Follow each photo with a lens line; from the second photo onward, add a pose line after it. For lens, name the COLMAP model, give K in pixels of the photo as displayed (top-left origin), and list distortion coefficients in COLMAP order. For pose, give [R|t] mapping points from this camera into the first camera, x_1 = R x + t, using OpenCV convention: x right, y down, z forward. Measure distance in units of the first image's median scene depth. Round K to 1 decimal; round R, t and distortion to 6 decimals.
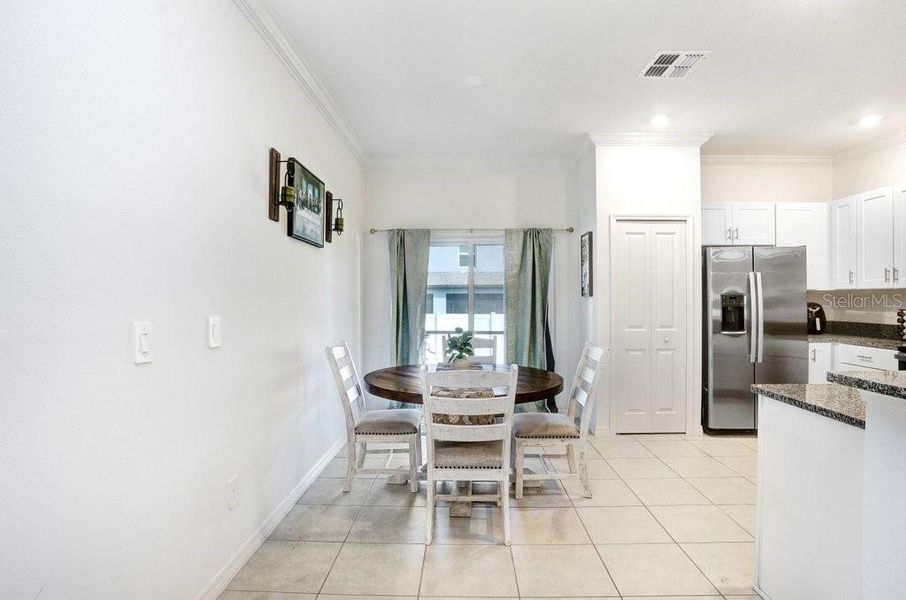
lens RADIAL K [[509.7, 0, 443.2], [0, 509.7, 321.9], [0, 0, 1]] dist [-0.062563, 0.032634]
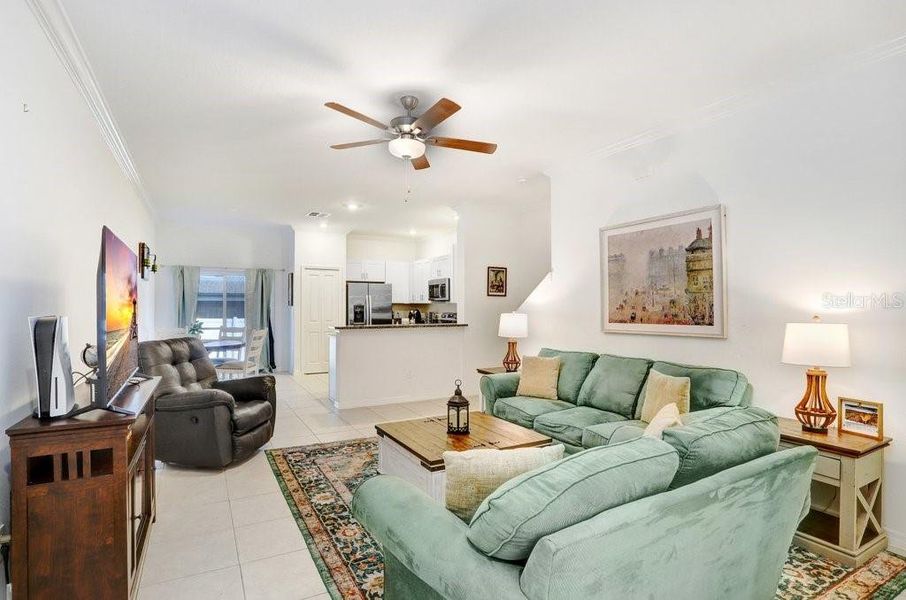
lens RADIAL K [[509.7, 0, 455.2], [0, 509.7, 295.1], [0, 0, 1]] dist [-0.062563, 0.032634]
pose [[0.877501, 0.020323, 0.479144, -0.106605], [0.013456, 0.997665, -0.066961, 0.054803], [-0.479386, 0.065206, 0.875179, -1.173103]]
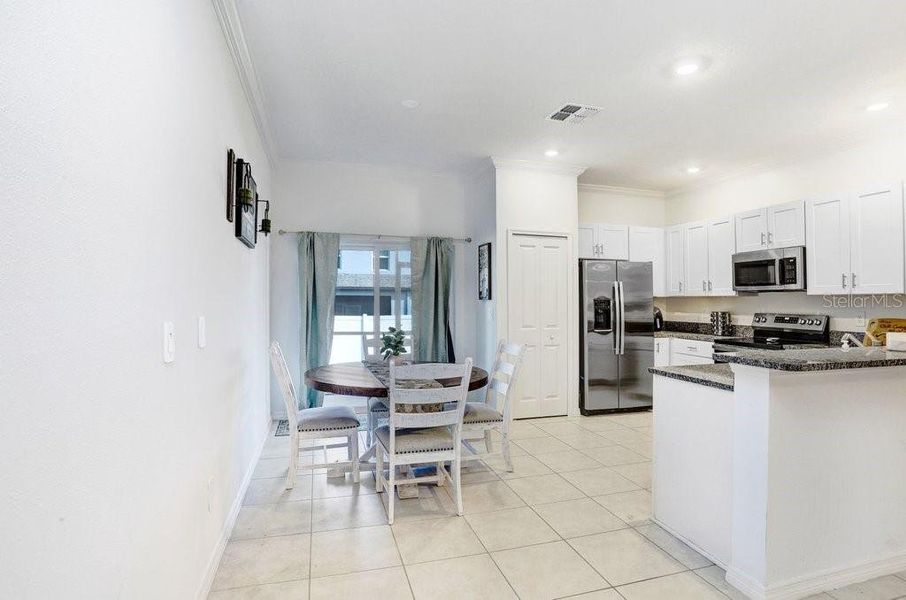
lens RADIAL K [[509.7, 0, 460.7], [0, 509.7, 316.2], [0, 0, 1]] dist [-0.062563, 0.032634]
pose [[0.945176, 0.000485, 0.326562, -0.167158], [0.004566, 0.999882, -0.014701, 0.003670], [-0.326530, 0.015386, 0.945061, -0.065124]]
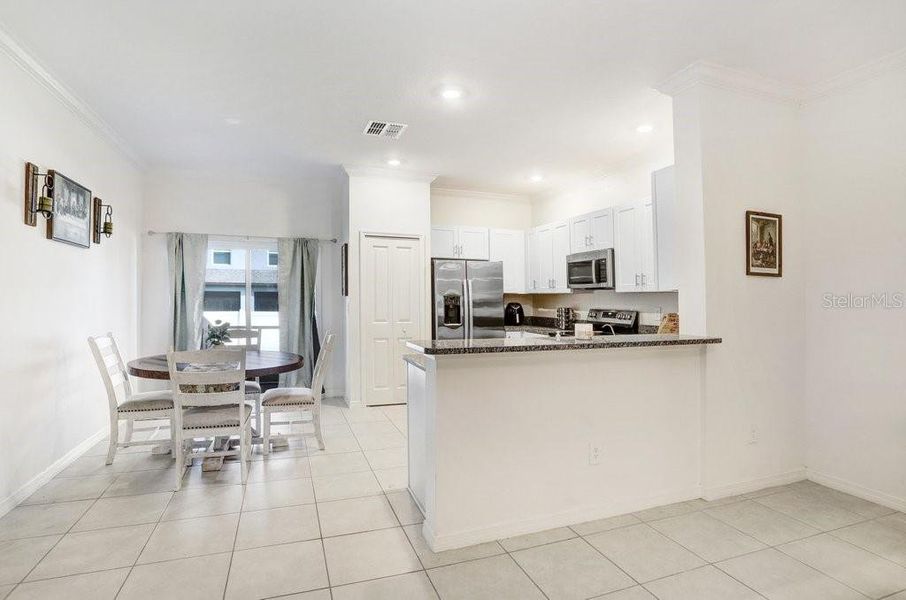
lens RADIAL K [[509.7, 0, 468.2], [0, 509.7, 312.4], [0, 0, 1]] dist [-0.062563, 0.032634]
pose [[0.931082, 0.004283, 0.364786, 0.132993], [0.002377, 0.999839, -0.017806, 0.014198], [-0.364803, 0.017446, 0.930921, -0.297640]]
